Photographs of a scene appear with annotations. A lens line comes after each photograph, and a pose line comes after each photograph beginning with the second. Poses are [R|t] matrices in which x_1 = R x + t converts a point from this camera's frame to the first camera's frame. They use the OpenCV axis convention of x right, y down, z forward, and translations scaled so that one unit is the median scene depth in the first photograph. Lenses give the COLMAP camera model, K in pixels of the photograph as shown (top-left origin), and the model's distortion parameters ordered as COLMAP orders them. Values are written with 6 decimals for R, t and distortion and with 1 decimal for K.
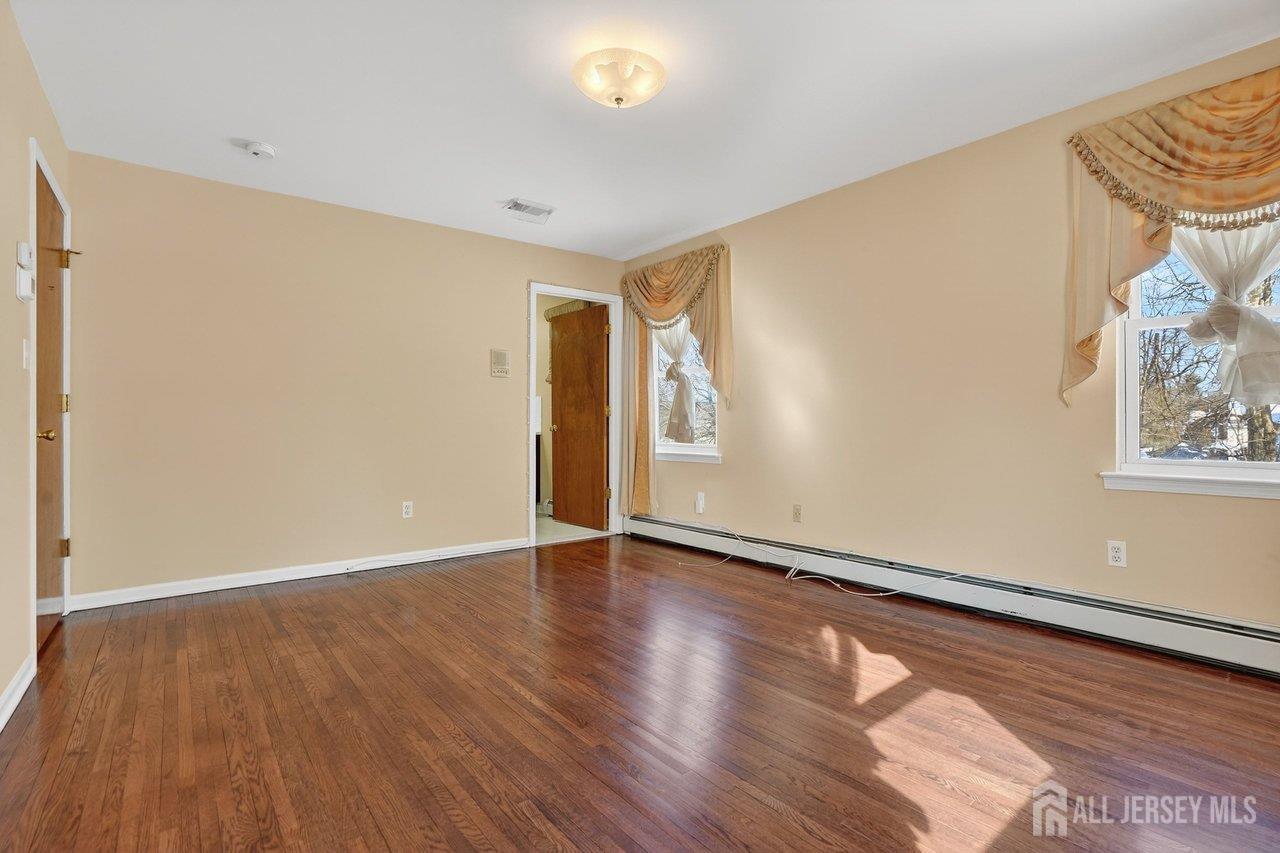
lens RADIAL K [[593.8, 0, 647.0], [0, 593.8, 432.3], [0, 0, 1]] dist [-0.038147, 0.001549]
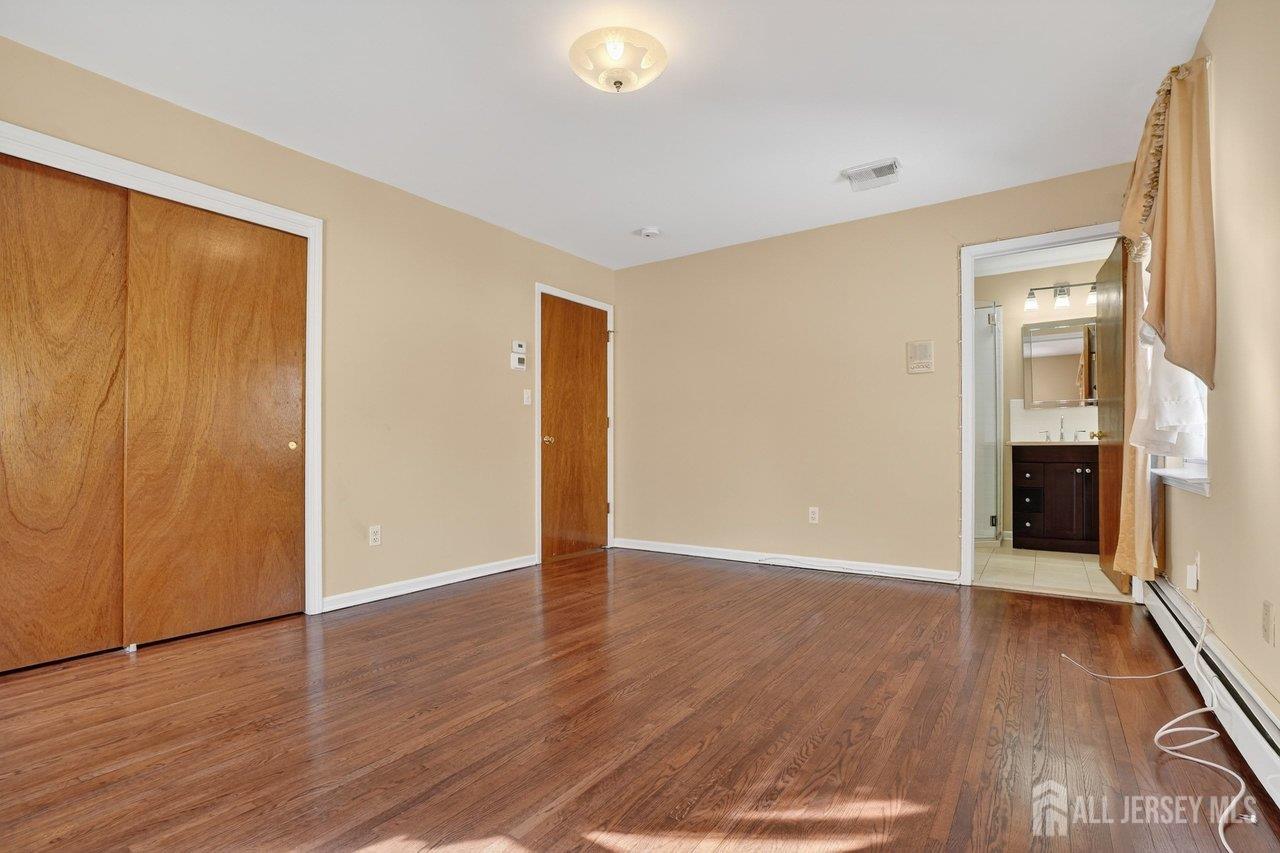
lens RADIAL K [[593.8, 0, 643.9], [0, 593.8, 447.7], [0, 0, 1]] dist [-0.038147, 0.001549]
pose [[0.256582, -0.001716, -0.966521, 0.695067], [0.002190, 0.999997, -0.001194, 0.019410], [0.966520, -0.001811, 0.256585, 0.613170]]
